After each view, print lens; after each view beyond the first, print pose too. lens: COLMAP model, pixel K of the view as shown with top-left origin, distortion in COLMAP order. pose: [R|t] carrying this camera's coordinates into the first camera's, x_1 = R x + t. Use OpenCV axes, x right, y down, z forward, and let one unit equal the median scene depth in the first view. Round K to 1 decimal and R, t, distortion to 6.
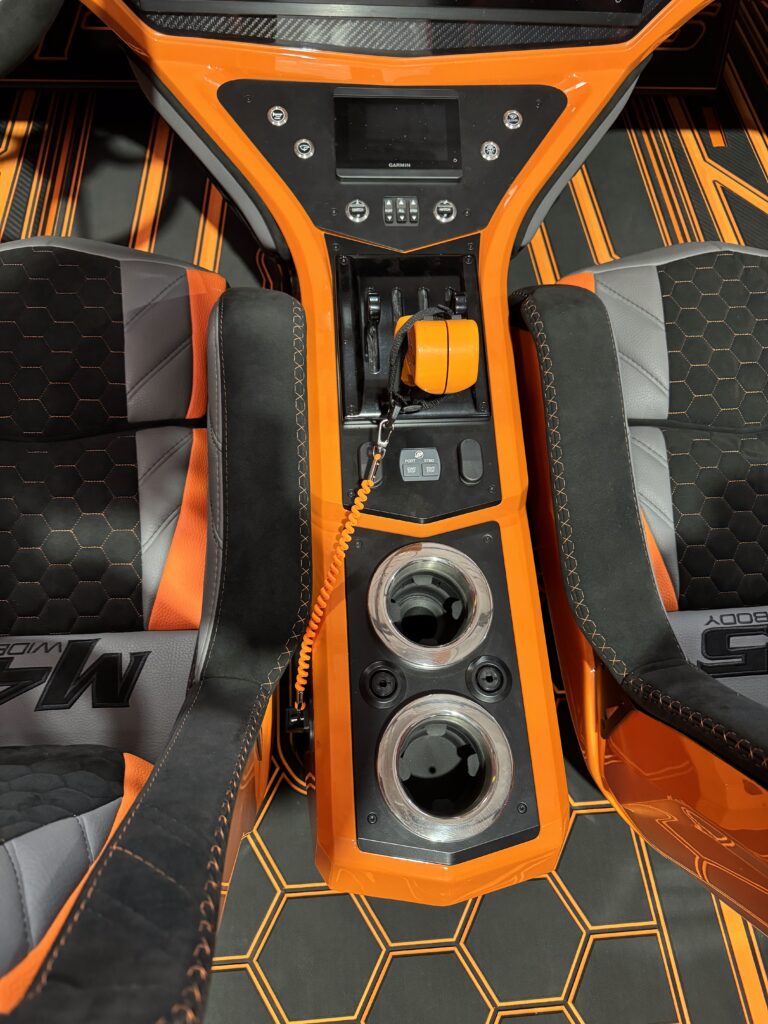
lens RADIAL K [[716.7, 0, 365.2], [0, 716.7, 498.3], [0, 0, 1]] dist [0.001392, -0.000477]
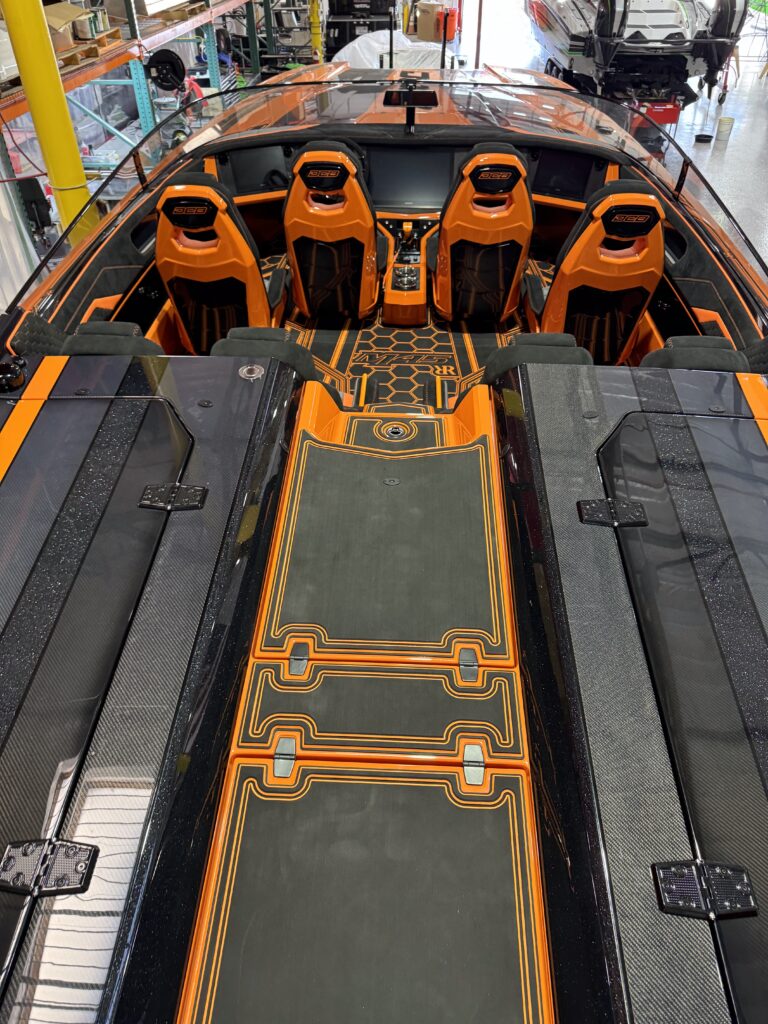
lens RADIAL K [[722.6, 0, 377.9], [0, 722.6, 529.3], [0, 0, 1]] dist [0.034838, -0.036914]
pose [[0.992136, 0.026902, -0.122237, 0.570247], [-0.076407, 0.903713, -0.421265, 4.056148], [0.099134, 0.427292, 0.898662, -3.104681]]
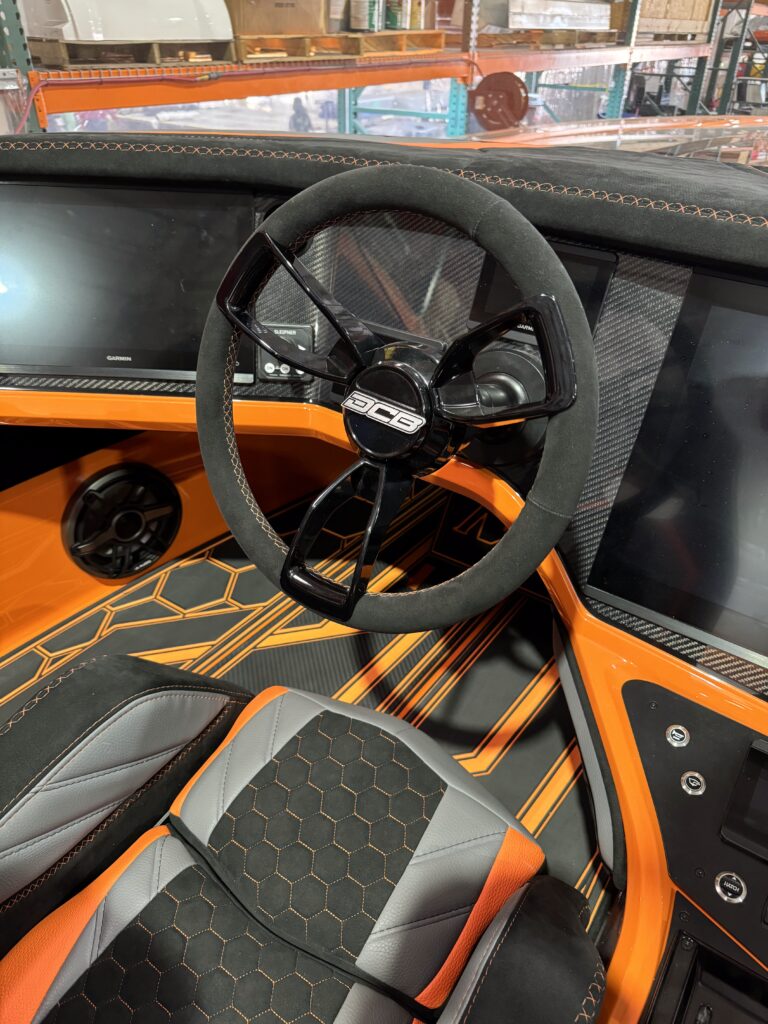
lens RADIAL K [[719.8, 0, 384.0], [0, 719.8, 512.0], [0, 0, 1]] dist [0.040381, -0.071555]
pose [[0.792008, 0.315967, -0.522387, -0.028720], [-0.547655, 0.745847, -0.379191, -0.197808], [0.269809, 0.586410, 0.763758, 0.044911]]
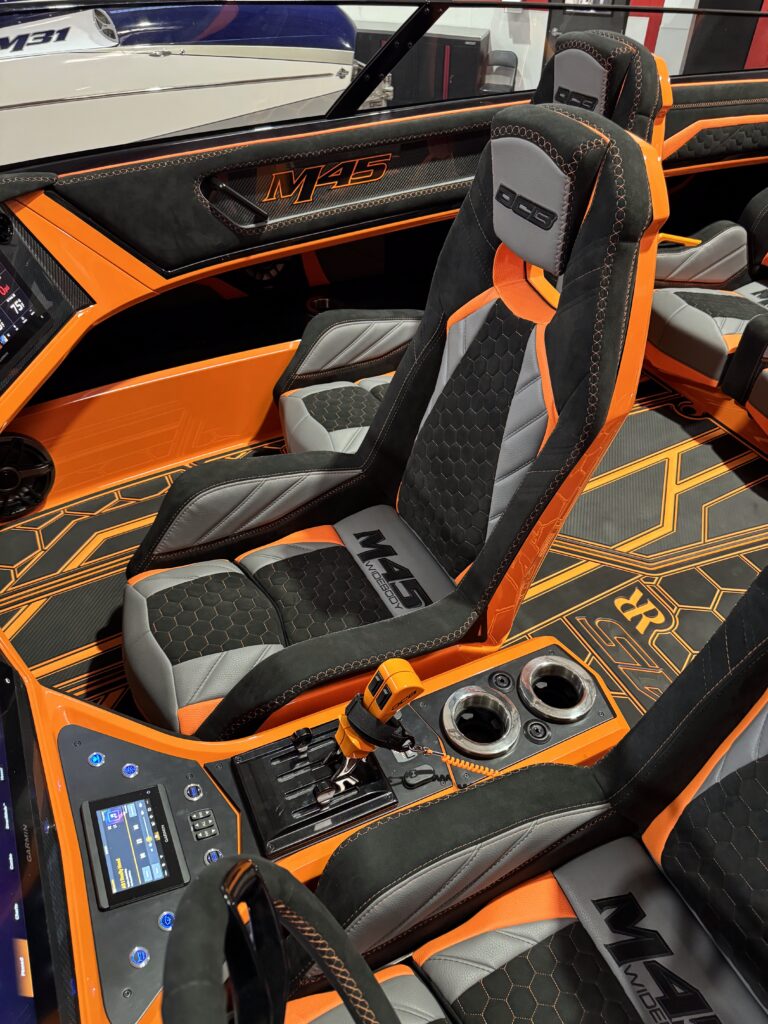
lens RADIAL K [[718.5, 0, 385.7], [0, 718.5, 537.9], [0, 0, 1]] dist [0.061309, -0.067355]
pose [[-0.385916, -0.687285, 0.615393, -0.476584], [0.830142, 0.032263, 0.556618, -0.832549], [-0.402409, 0.725671, 0.558093, -0.127542]]
